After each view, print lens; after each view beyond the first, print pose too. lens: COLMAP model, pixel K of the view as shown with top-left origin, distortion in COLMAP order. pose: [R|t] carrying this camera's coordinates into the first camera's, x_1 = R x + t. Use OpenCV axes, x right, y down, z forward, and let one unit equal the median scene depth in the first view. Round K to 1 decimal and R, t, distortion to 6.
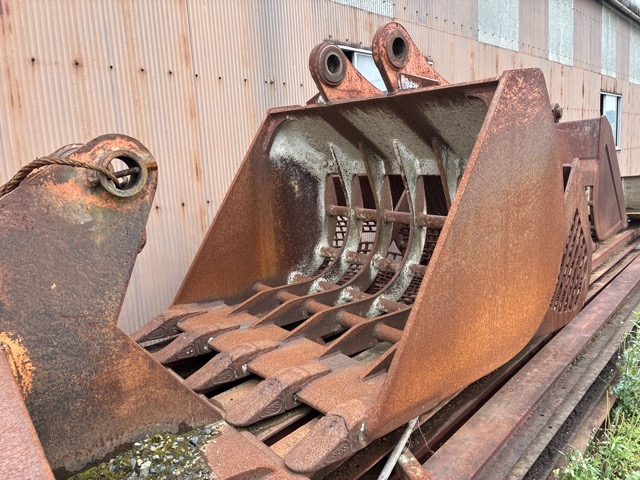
lens RADIAL K [[491.0, 0, 322.6], [0, 491.0, 232.1], [0, 0, 1]] dist [0.026354, -0.008052]
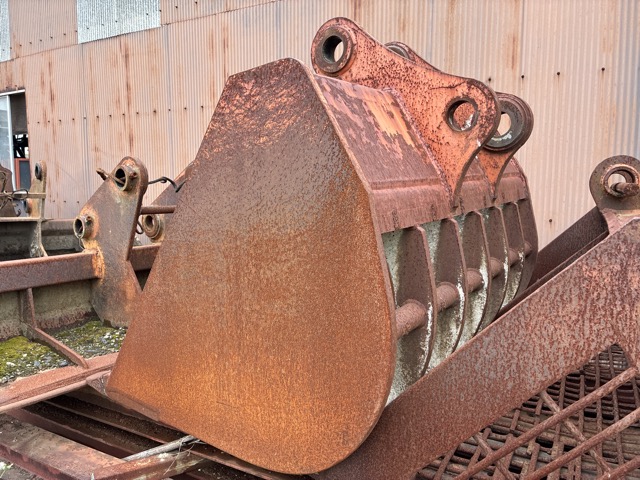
lens RADIAL K [[491.0, 0, 322.6], [0, 491.0, 232.1], [0, 0, 1]] dist [0.026354, -0.008052]
pose [[0.234322, 0.165668, -0.957939, 1.078345], [-0.160916, 0.978390, 0.129843, -0.196043], [0.958749, 0.123722, 0.255917, 0.888816]]
